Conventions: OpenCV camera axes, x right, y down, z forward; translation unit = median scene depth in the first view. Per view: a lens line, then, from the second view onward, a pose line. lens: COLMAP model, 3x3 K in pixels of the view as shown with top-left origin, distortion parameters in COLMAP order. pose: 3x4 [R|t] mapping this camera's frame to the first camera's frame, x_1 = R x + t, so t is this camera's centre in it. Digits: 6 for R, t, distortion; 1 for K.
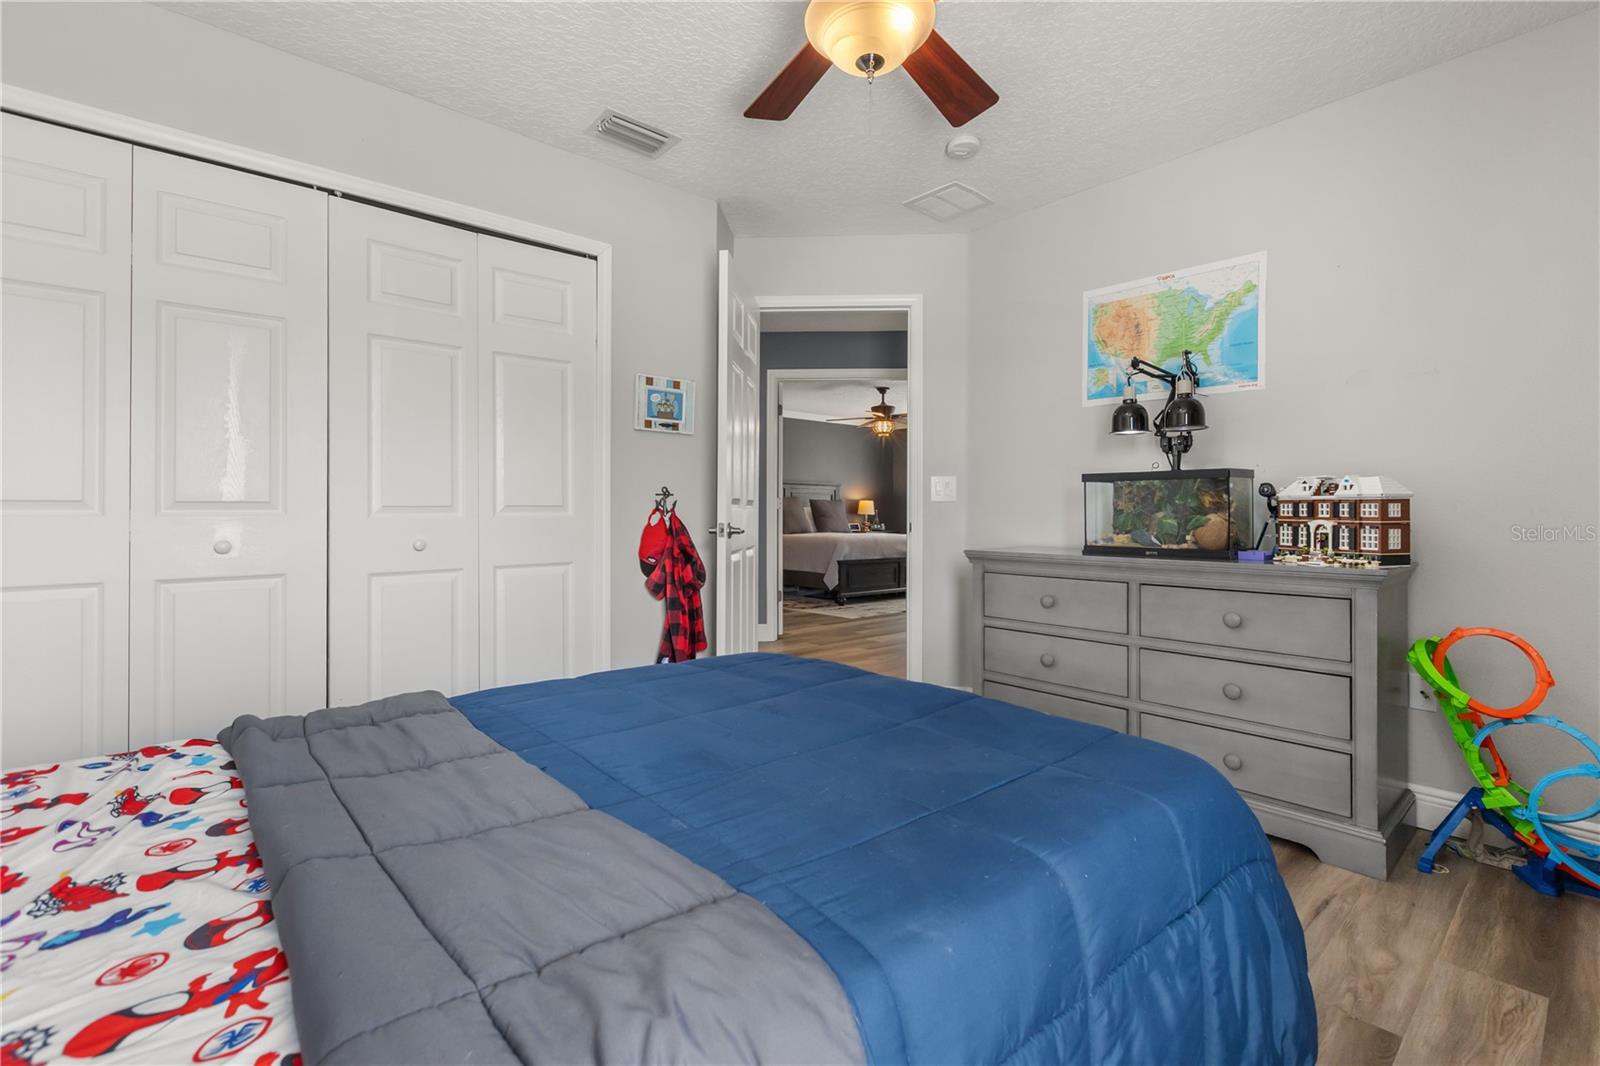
lens RADIAL K [[719.5, 0, 801.4], [0, 719.5, 525.6], [0, 0, 1]] dist [-0.000548, 0.000586]
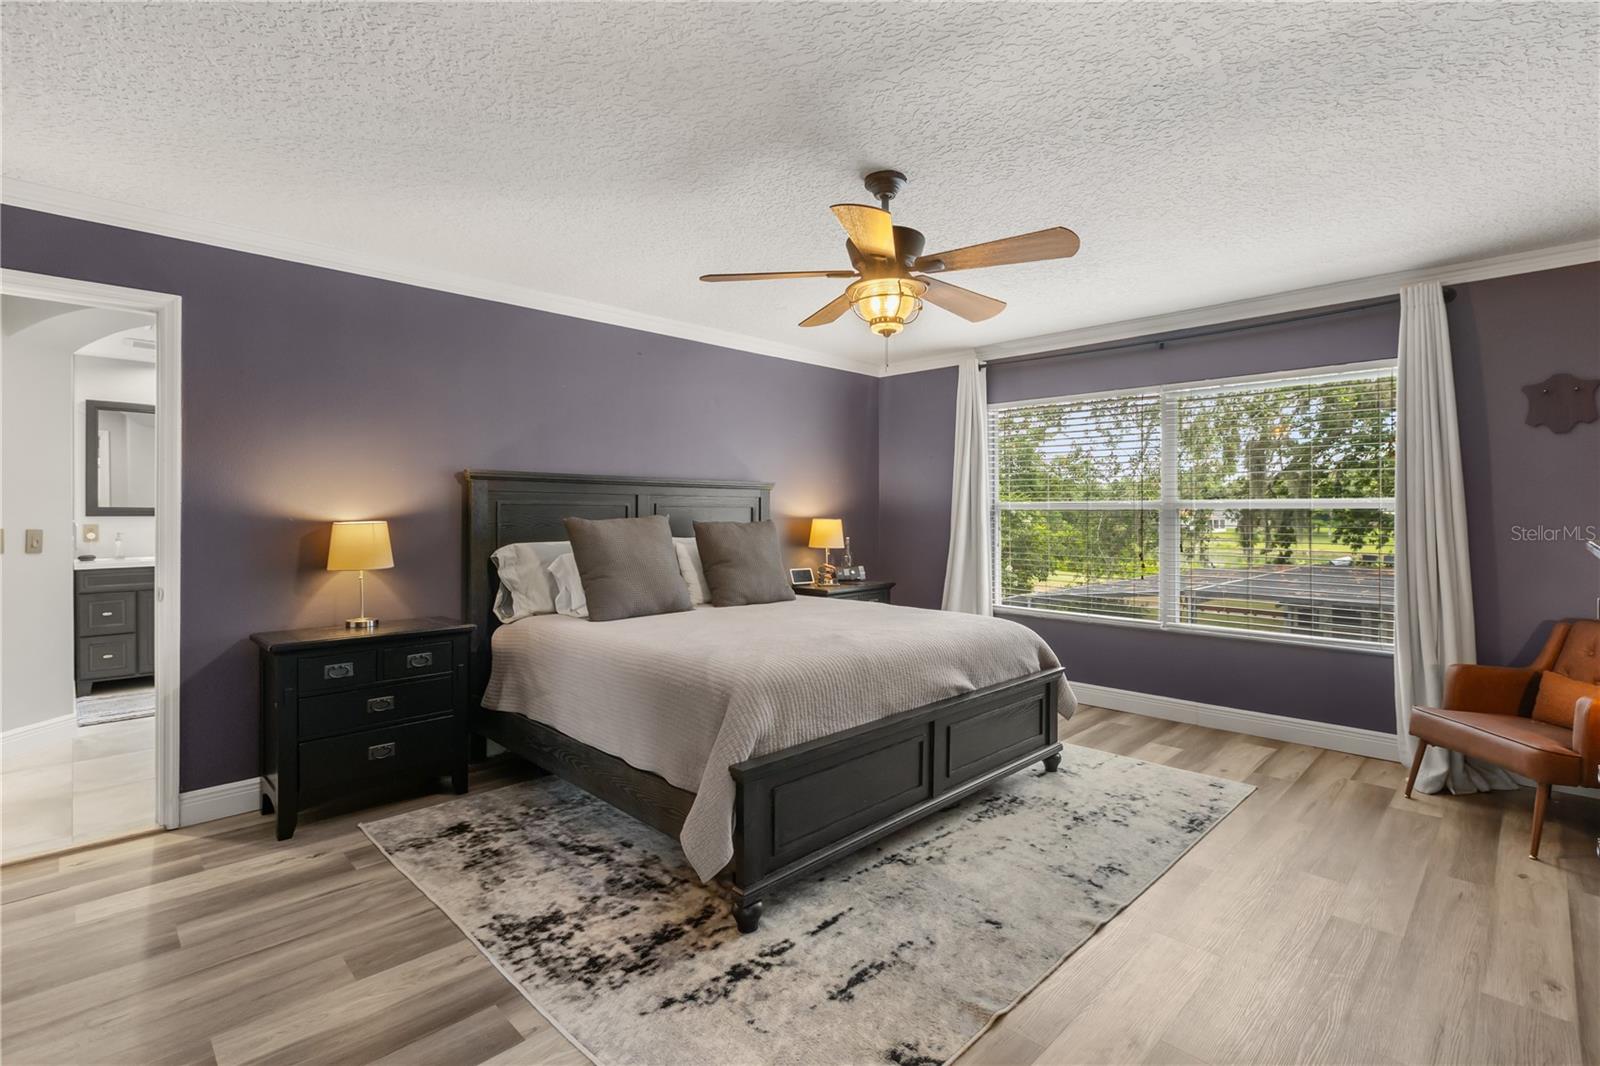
lens RADIAL K [[737.9, 0, 802.2], [0, 737.9, 519.2], [0, 0, 1]] dist [-0.005743, -0.000740]
pose [[0.997918, -0.002302, 0.064451, 0.046252], [0.002596, 0.999987, -0.004482, -0.035467], [-0.064440, 0.004640, 0.997911, 0.558191]]
